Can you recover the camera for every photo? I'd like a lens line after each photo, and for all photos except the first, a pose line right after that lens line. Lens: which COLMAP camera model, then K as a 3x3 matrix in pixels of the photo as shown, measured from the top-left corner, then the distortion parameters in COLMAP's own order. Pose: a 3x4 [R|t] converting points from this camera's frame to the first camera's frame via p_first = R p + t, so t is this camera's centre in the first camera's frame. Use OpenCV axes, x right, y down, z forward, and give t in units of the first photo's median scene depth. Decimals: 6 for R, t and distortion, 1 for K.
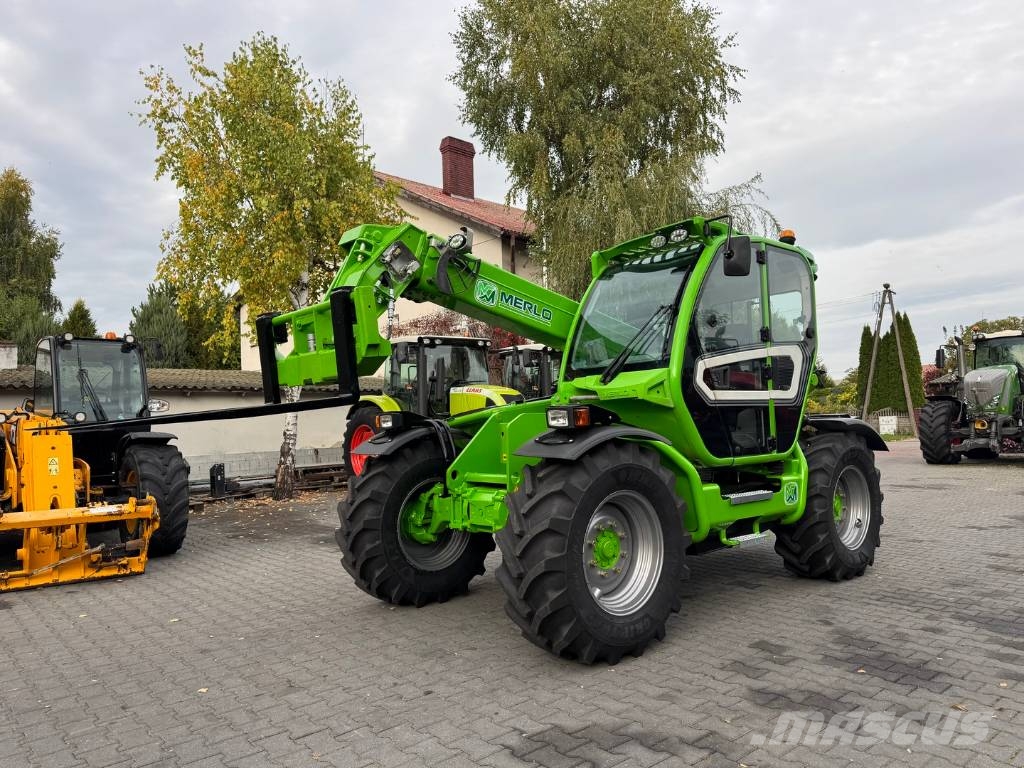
lens RADIAL K [[720.7, 0, 515.9], [0, 720.7, 386.9], [0, 0, 1]] dist [0.072580, -0.104074]
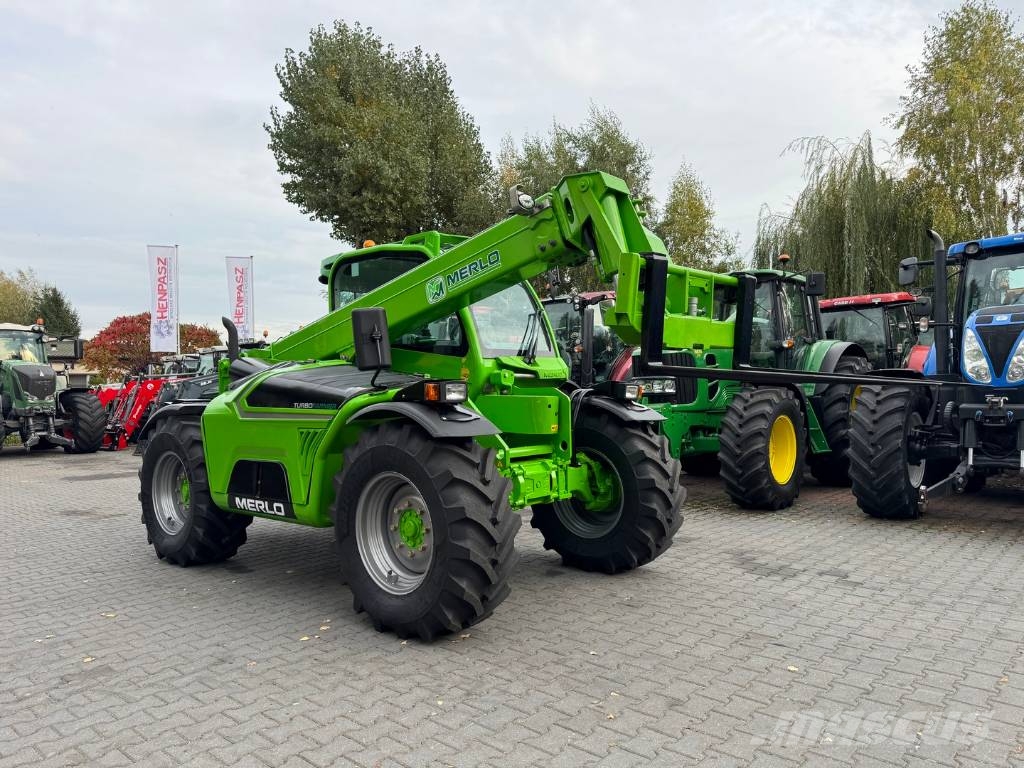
lens RADIAL K [[721.7, 0, 512.2], [0, 721.7, 387.9], [0, 0, 1]] dist [0.109984, -0.163447]
pose [[-0.112778, 0.033577, 0.993053, -0.975336], [-0.029180, 0.998886, -0.037088, 0.072985], [-0.993192, -0.033160, -0.111672, 1.076012]]
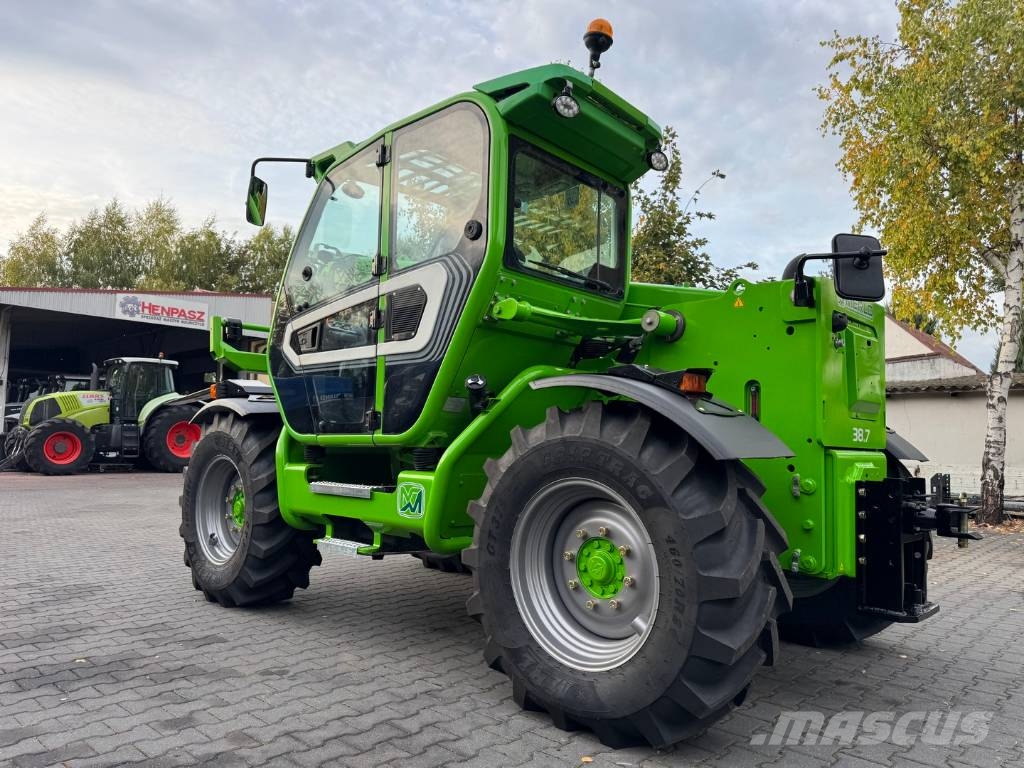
lens RADIAL K [[720.7, 0, 522.2], [0, 720.7, 398.3], [0, 0, 1]] dist [0.057117, -0.077787]
pose [[0.104042, -0.037668, -0.993859, 1.045218], [0.024916, 0.999068, -0.035257, 0.084262], [0.994261, -0.021095, 0.104883, 1.064209]]
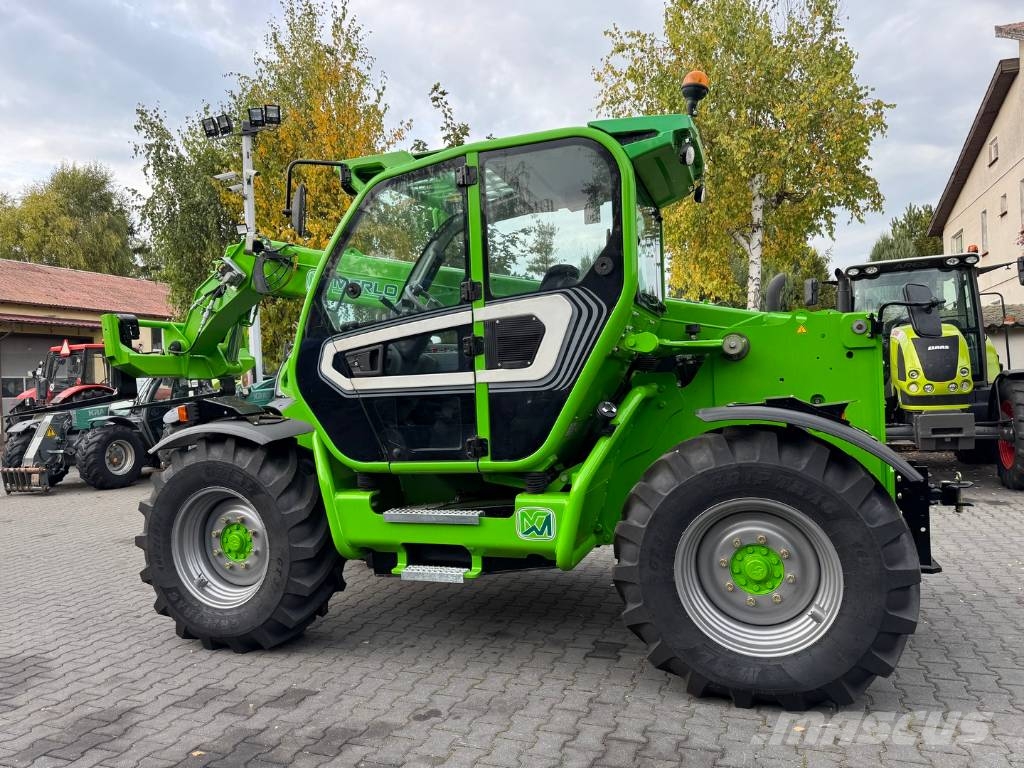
lens RADIAL K [[720.7, 0, 515.9], [0, 720.7, 386.9], [0, 0, 1]] dist [0.072580, -0.104074]
pose [[0.483158, 0.009974, -0.875476, 0.967361], [0.069936, 0.996300, 0.049947, -0.011674], [0.872735, -0.085360, 0.480673, 0.702107]]
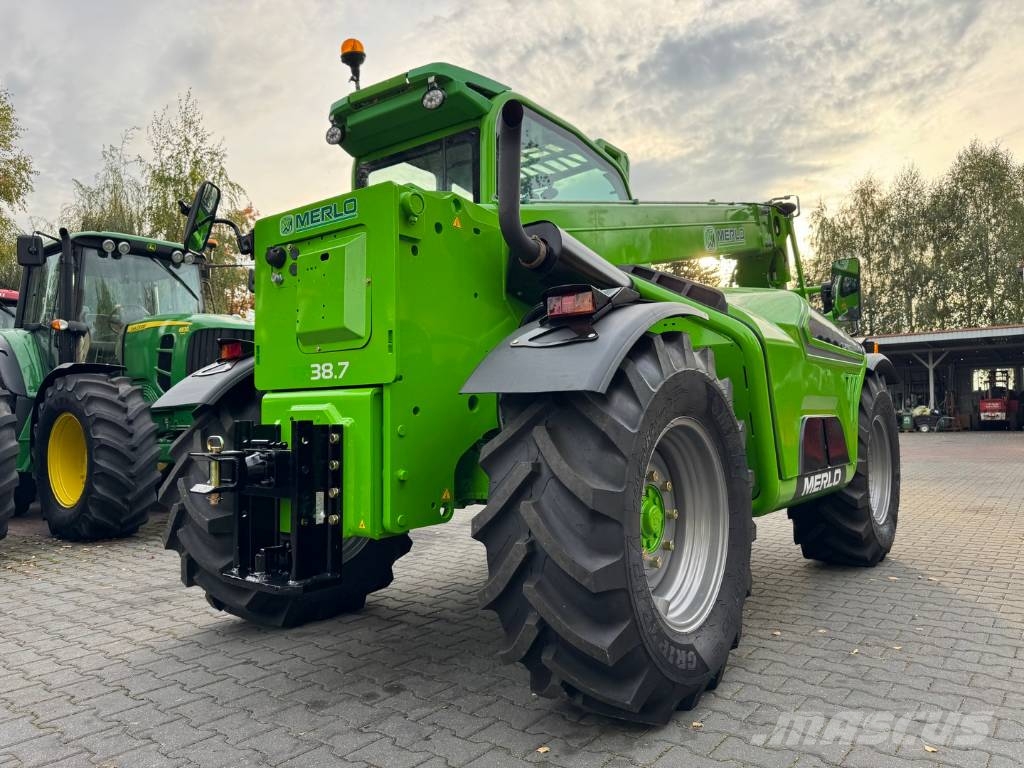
lens RADIAL K [[730.9, 0, 511.8], [0, 730.9, 384.3], [0, 0, 1]] dist [-0.001225, 0.001720]
pose [[-0.982231, 0.030893, -0.185118, 0.439067], [0.048895, 0.994419, -0.093487, 0.162970], [0.181197, -0.100877, -0.978259, 1.918172]]
